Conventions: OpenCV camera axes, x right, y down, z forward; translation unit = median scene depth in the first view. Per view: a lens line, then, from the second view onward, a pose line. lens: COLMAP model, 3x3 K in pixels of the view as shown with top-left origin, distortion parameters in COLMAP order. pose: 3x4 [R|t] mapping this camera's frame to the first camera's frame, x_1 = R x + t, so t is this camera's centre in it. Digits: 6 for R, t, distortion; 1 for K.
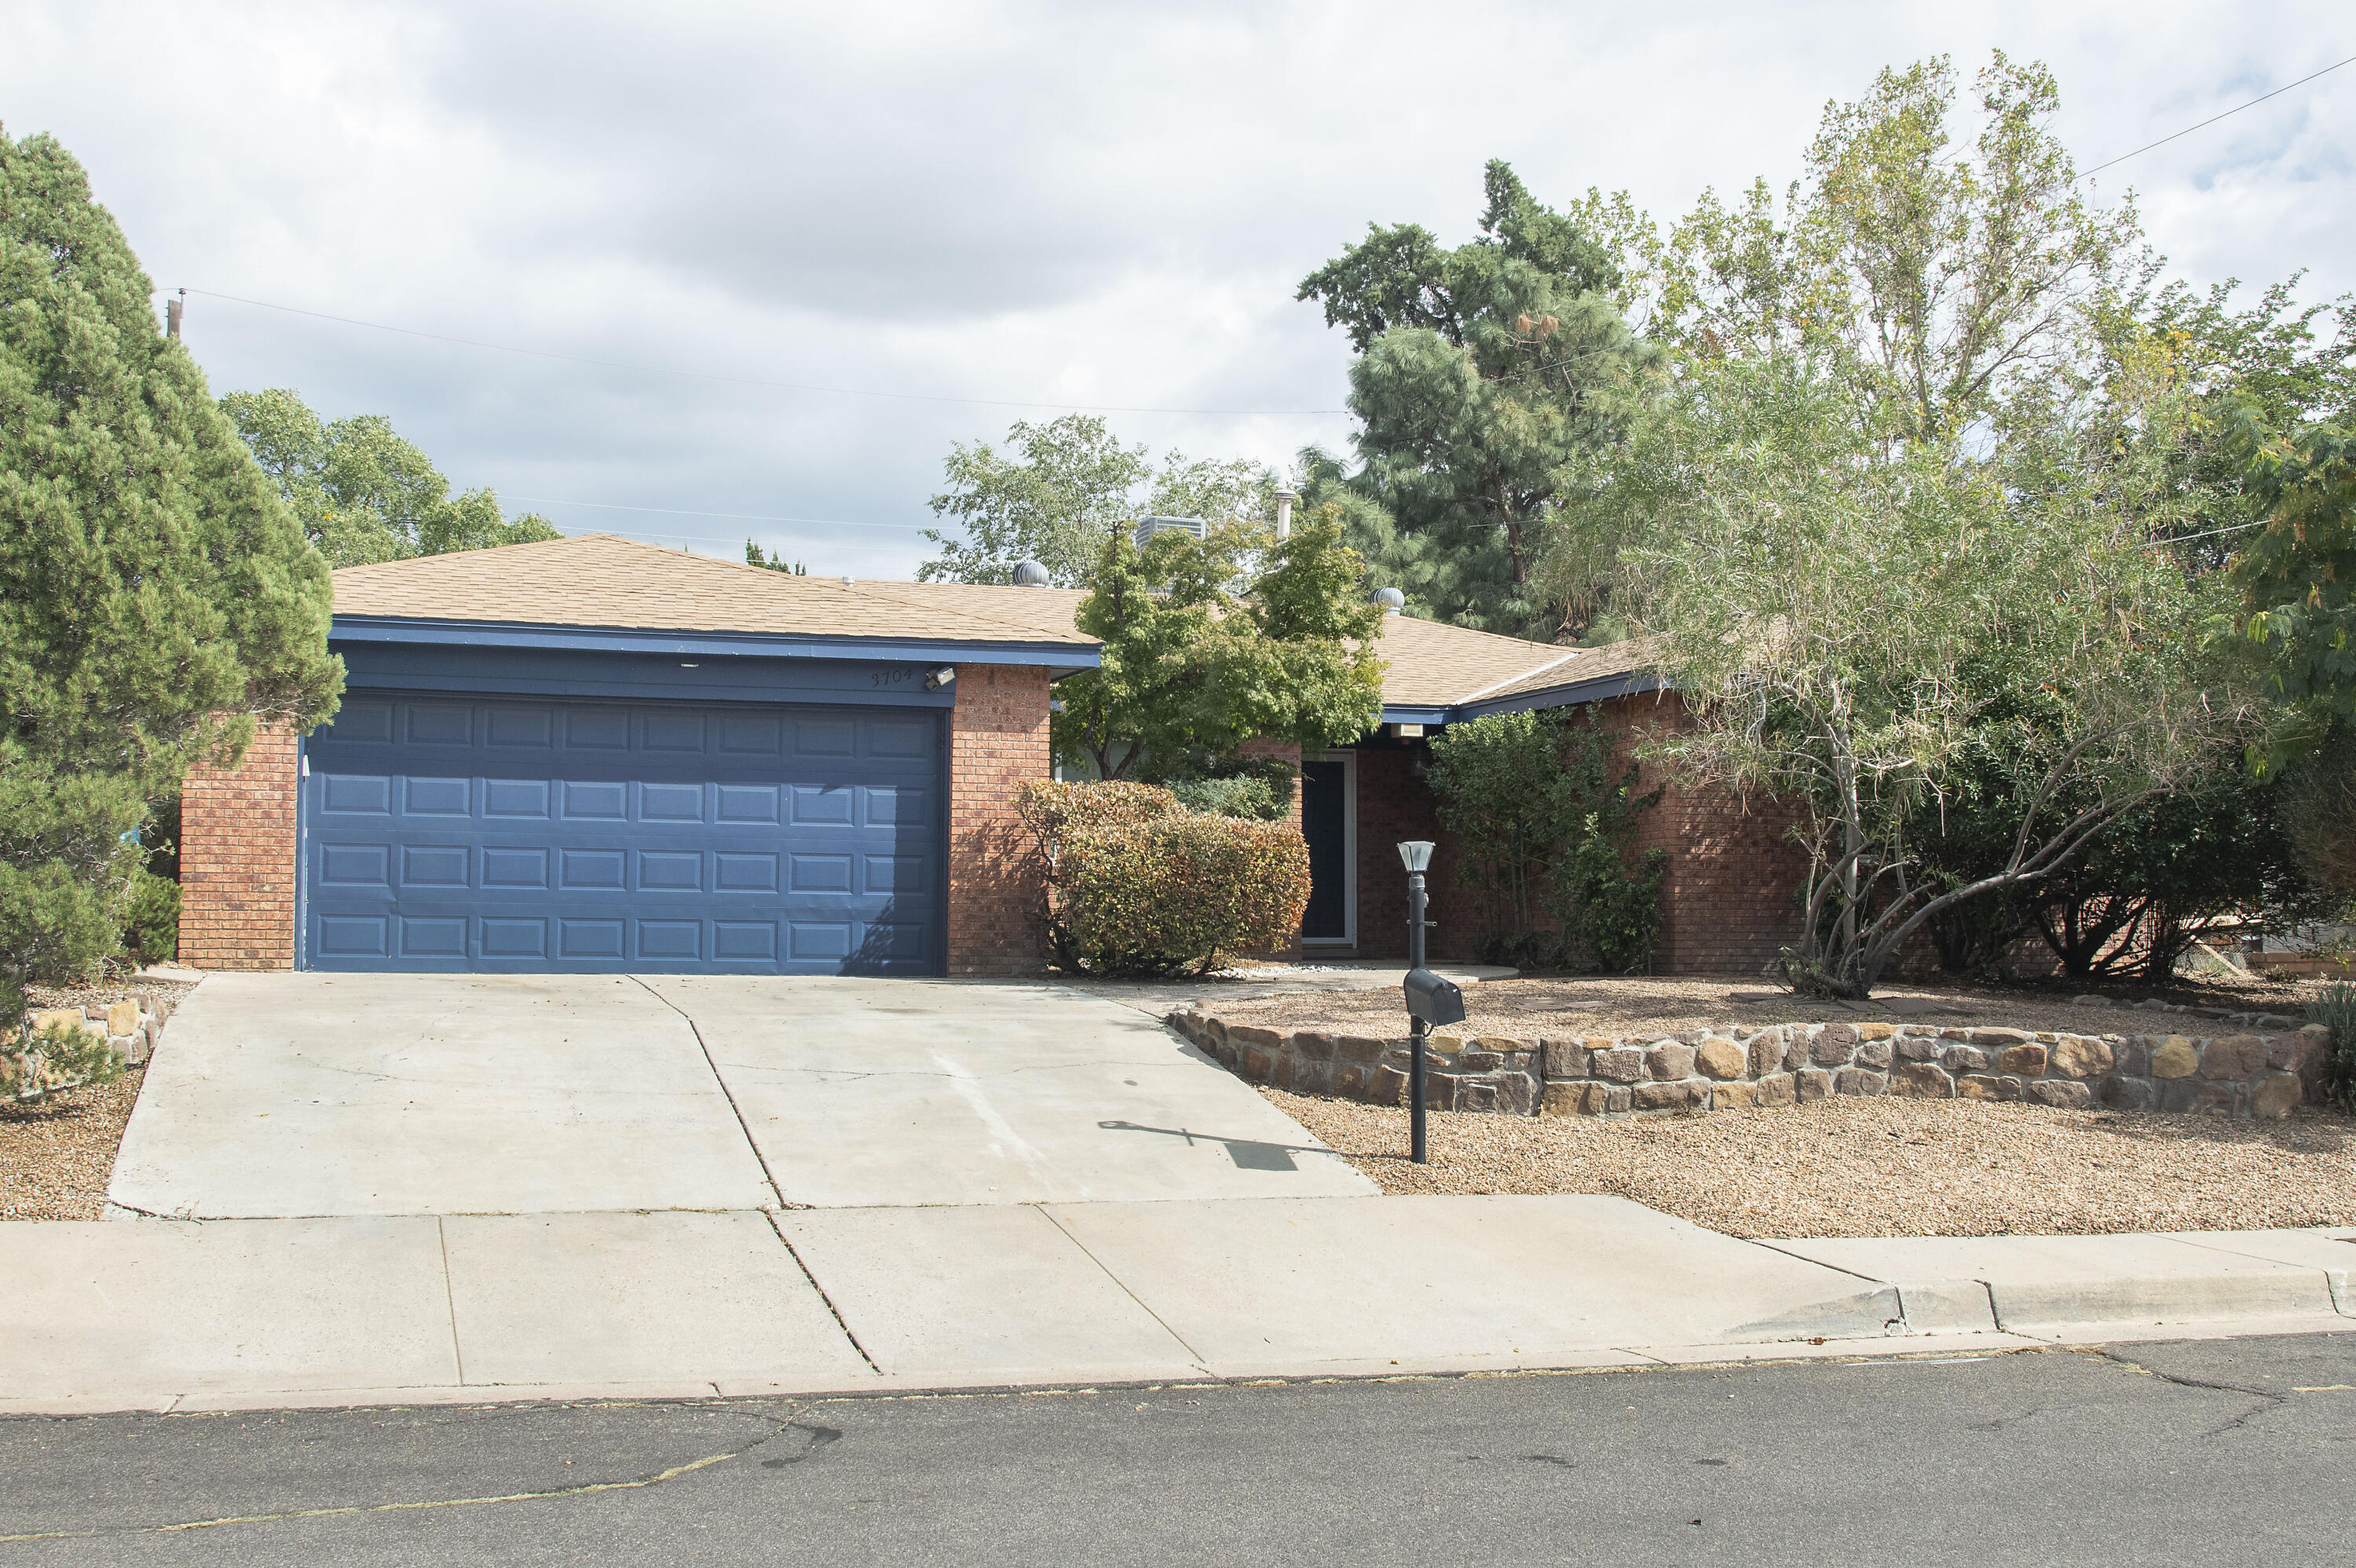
lens RADIAL K [[2604.4, 0, 1177.0], [0, 2604.4, 790.1], [0, 0, 1]] dist [-0.071192, 0.000000]
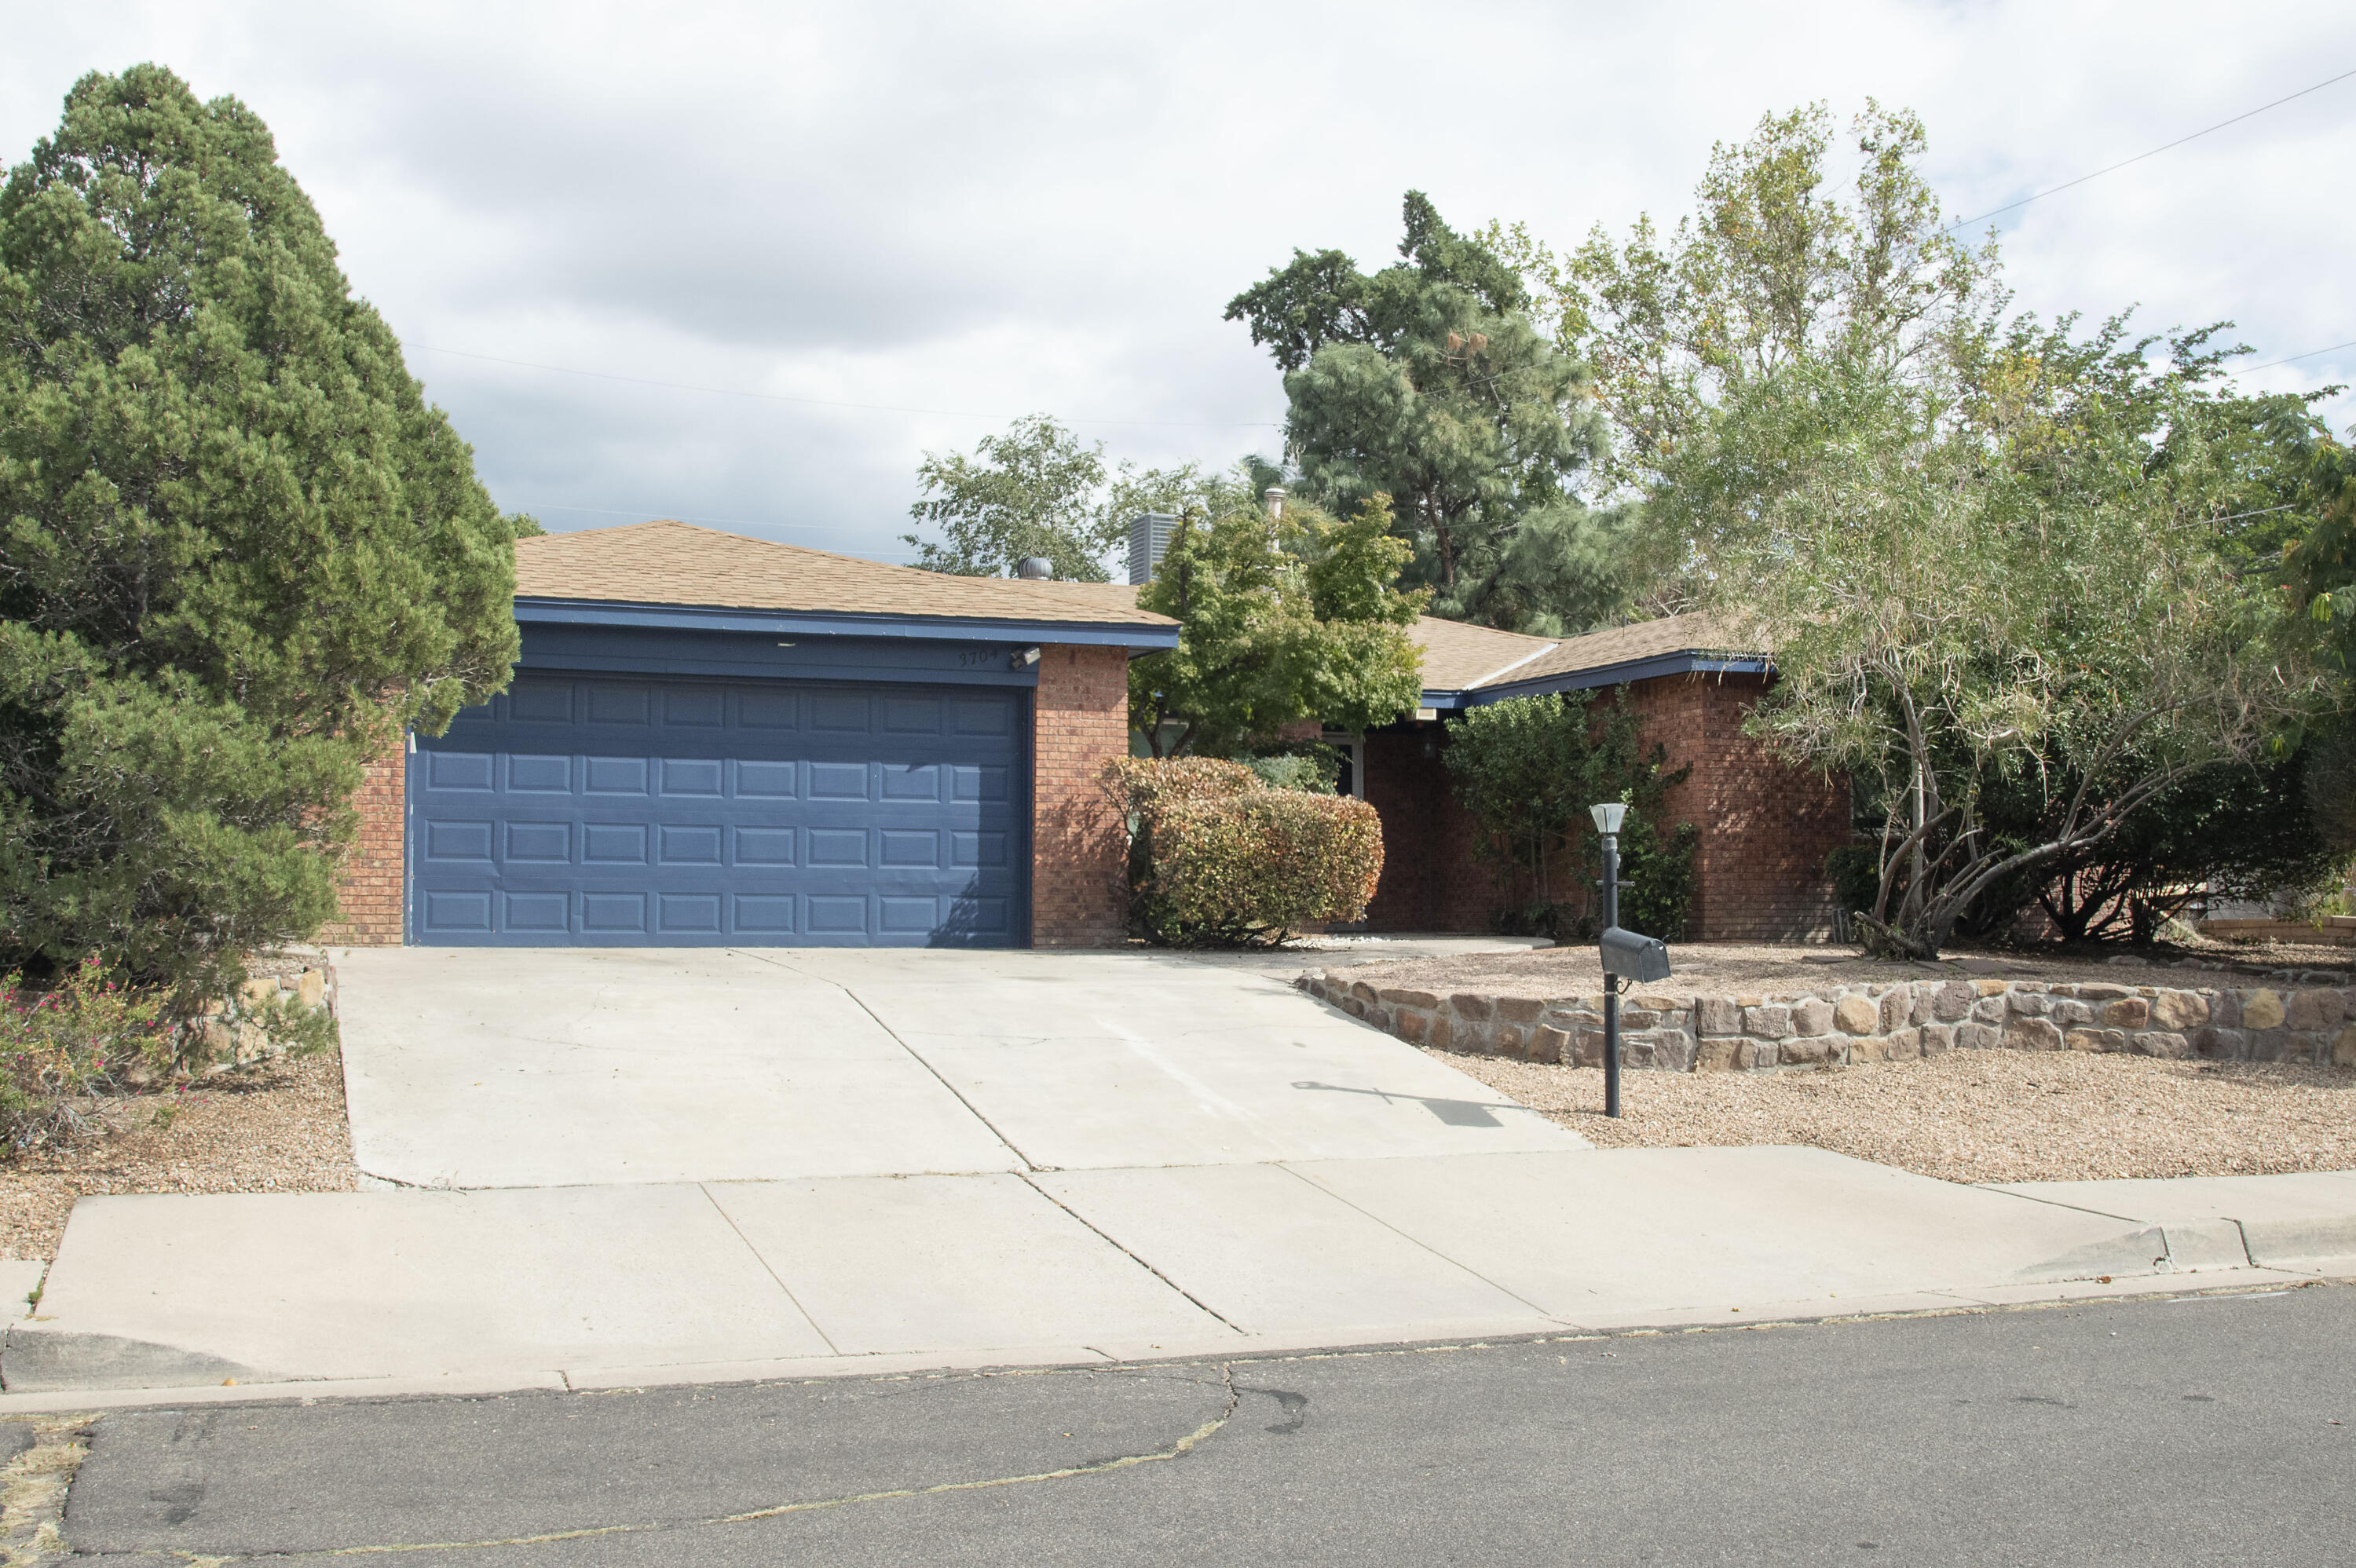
lens RADIAL K [[2410.5, 0, 1183.1], [0, 2410.5, 804.6], [0, 0, 1]] dist [-0.104364, 0.000000]
pose [[0.997842, -0.003288, 0.065584, -0.095116], [0.002853, 0.999973, 0.006731, 0.009085], [-0.065604, -0.006529, 0.997824, 0.047263]]
